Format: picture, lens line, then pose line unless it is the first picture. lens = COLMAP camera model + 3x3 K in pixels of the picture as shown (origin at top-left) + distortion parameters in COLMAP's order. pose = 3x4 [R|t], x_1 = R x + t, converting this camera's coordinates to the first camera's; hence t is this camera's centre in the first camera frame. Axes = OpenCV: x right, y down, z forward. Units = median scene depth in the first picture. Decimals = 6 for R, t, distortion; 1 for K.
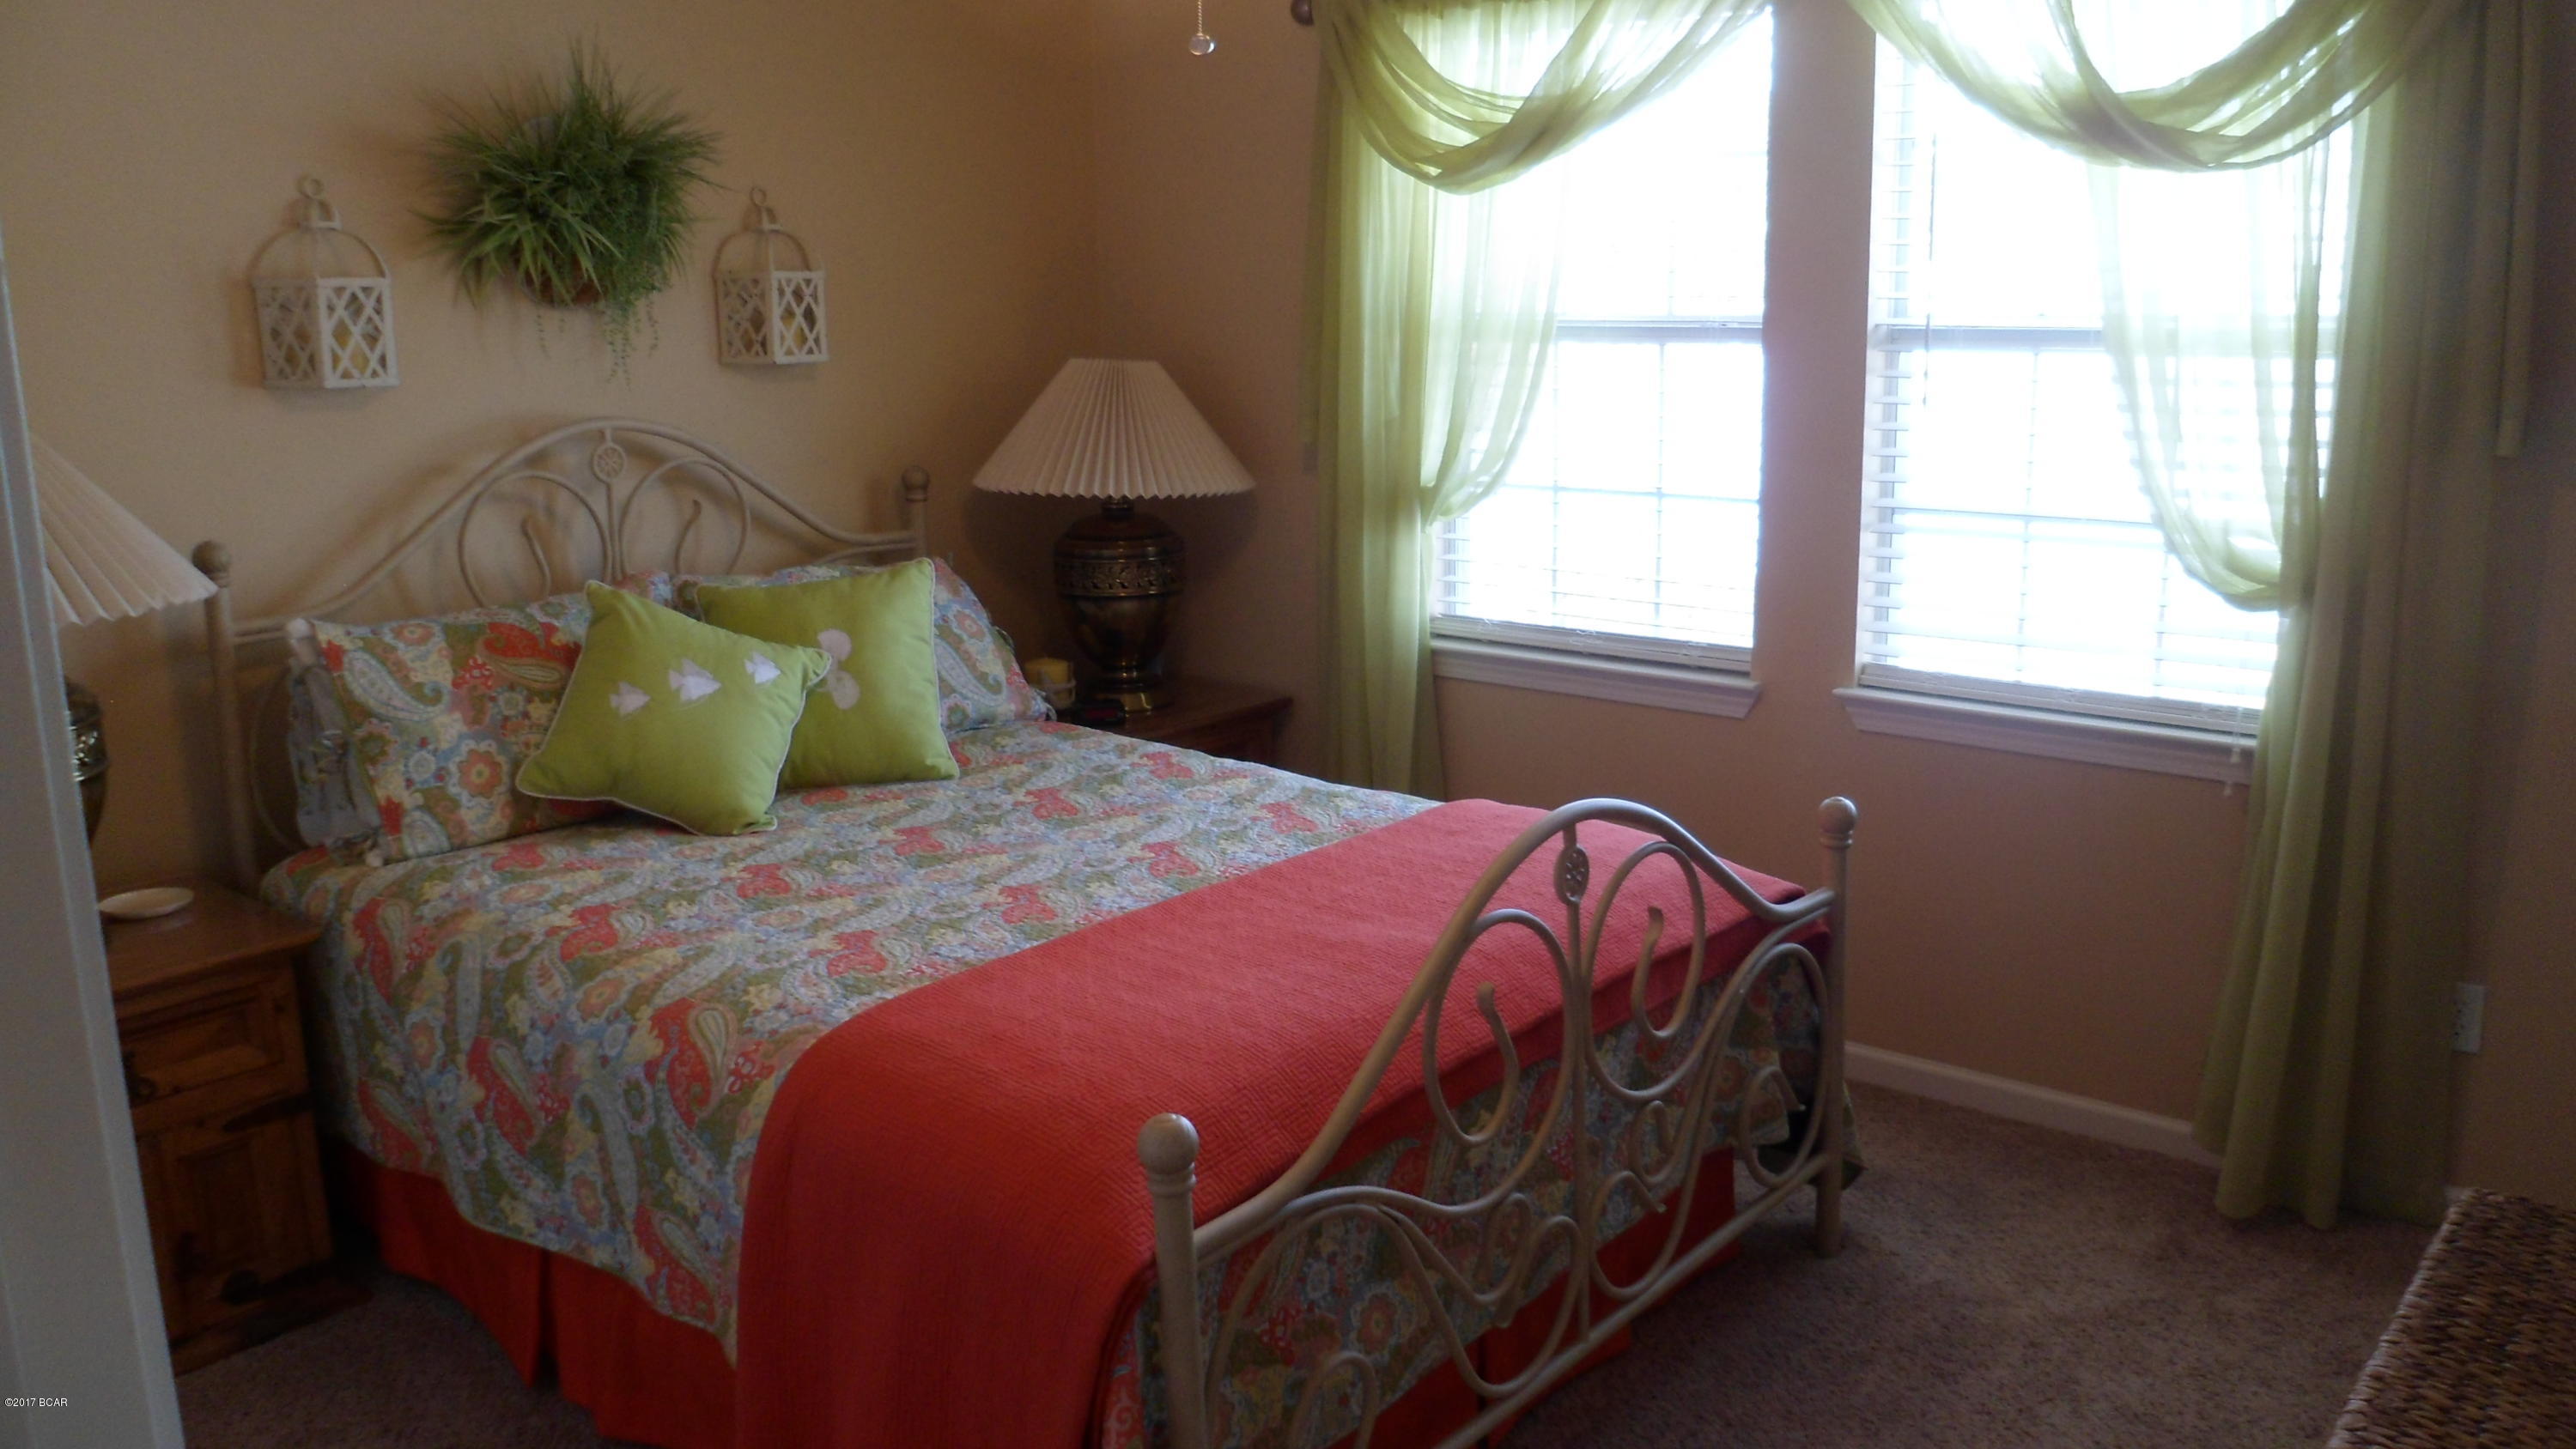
lens RADIAL K [[2027.9, 0, 1288.0], [0, 2027.9, 724.5], [0, 0, 1]] dist [-0.005360, 0.000650]
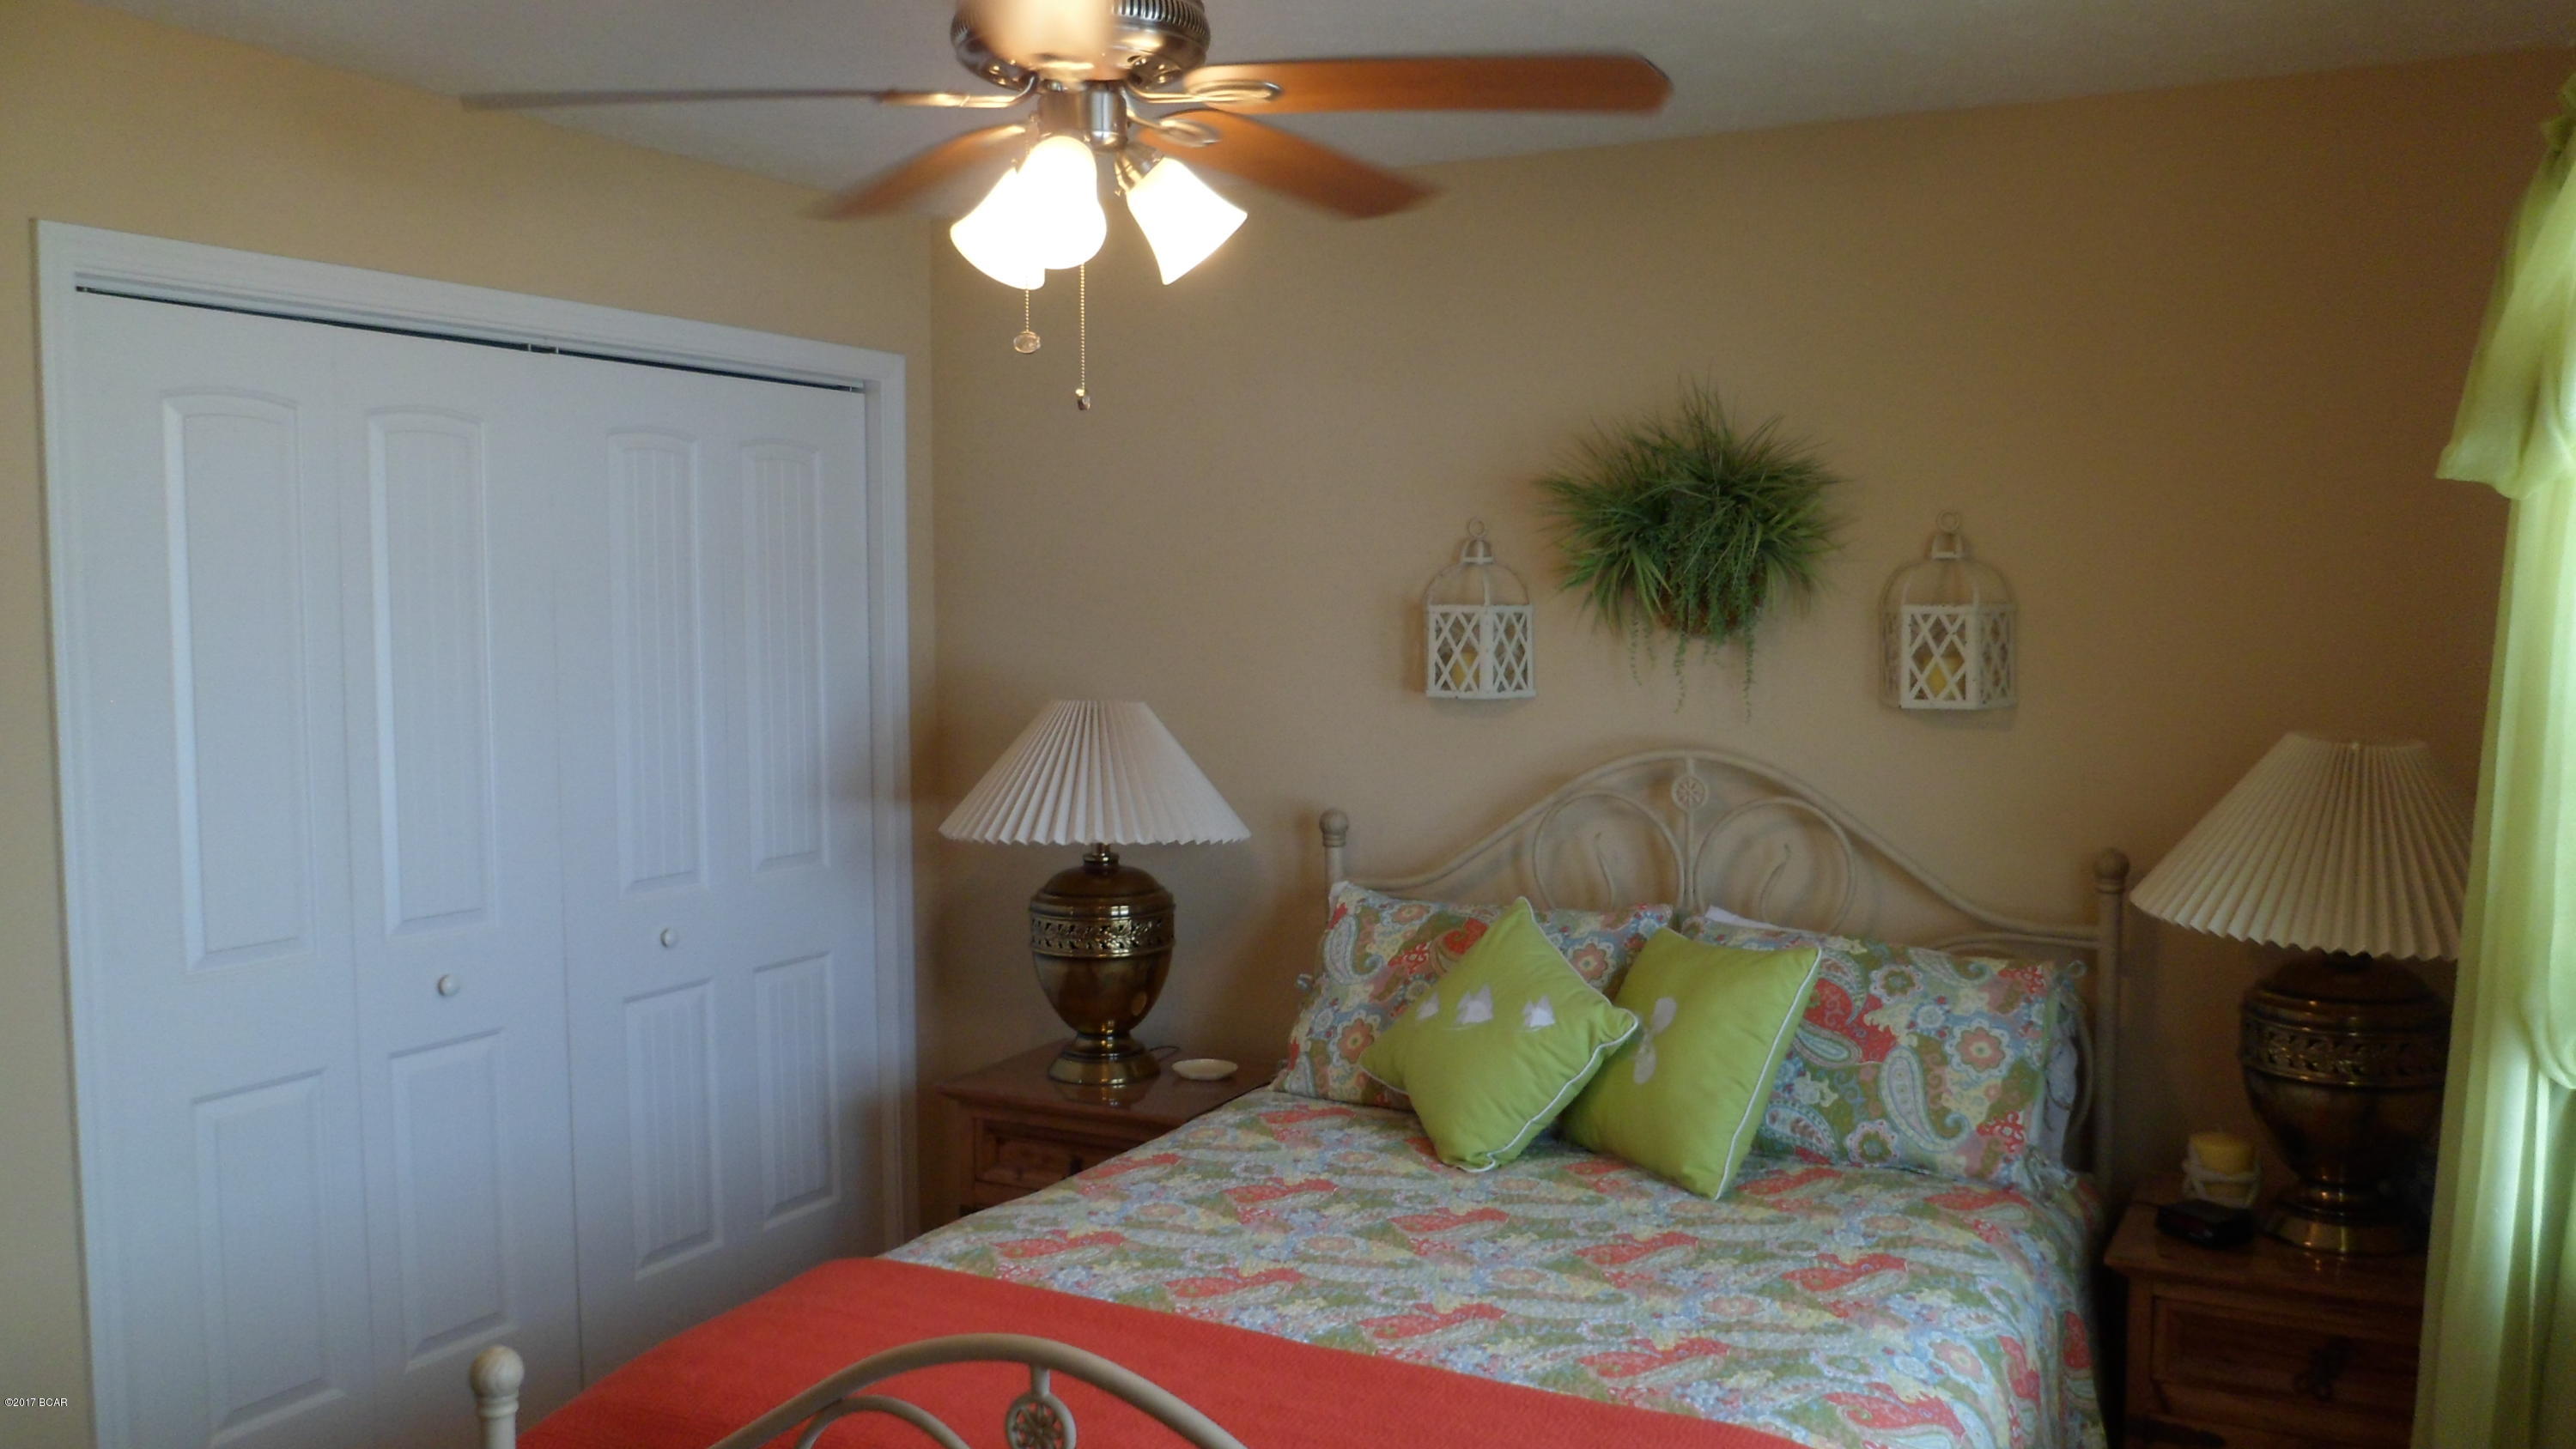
lens RADIAL K [[2013.2, 0, 1288.0], [0, 2013.2, 724.5], [0, 0, 1]] dist [-0.065708, 0.005622]
pose [[0.203998, 0.072383, -0.976292, 0.651326], [-0.216077, 0.975997, 0.027212, -0.165122], [0.954828, 0.205403, 0.214742, 0.676448]]
